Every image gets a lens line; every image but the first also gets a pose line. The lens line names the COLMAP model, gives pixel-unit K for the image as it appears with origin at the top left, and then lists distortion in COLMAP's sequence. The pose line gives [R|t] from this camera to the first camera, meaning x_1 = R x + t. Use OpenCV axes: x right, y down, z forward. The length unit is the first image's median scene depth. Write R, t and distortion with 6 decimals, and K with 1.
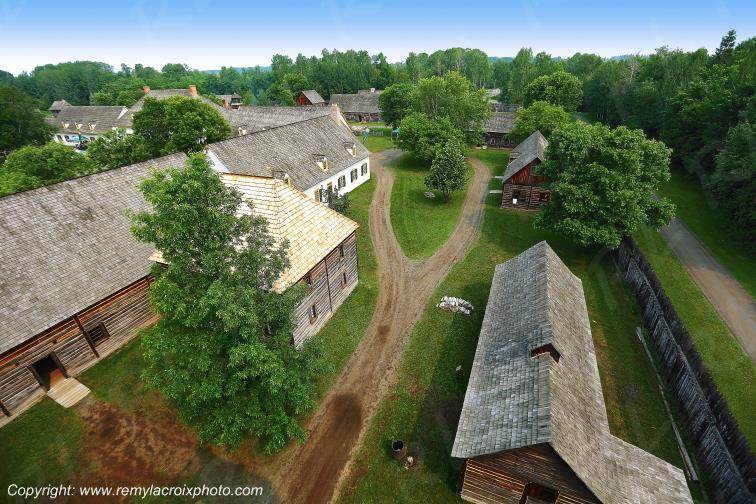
lens RADIAL K [[342.2, 0, 378.0], [0, 342.2, 252.0], [0, 0, 1]] dist [-0.043080, 0.012794]
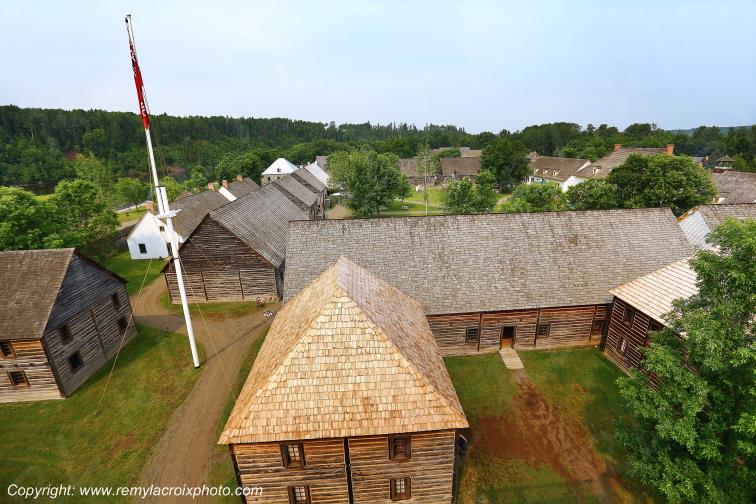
lens RADIAL K [[342.2, 0, 378.0], [0, 342.2, 252.0], [0, 0, 1]] dist [-0.043080, 0.012794]
pose [[0.445019, 0.284515, -0.849122, -0.115996], [-0.407867, 0.908529, 0.090660, 0.103973], [0.797247, 0.305983, 0.520358, -0.195623]]
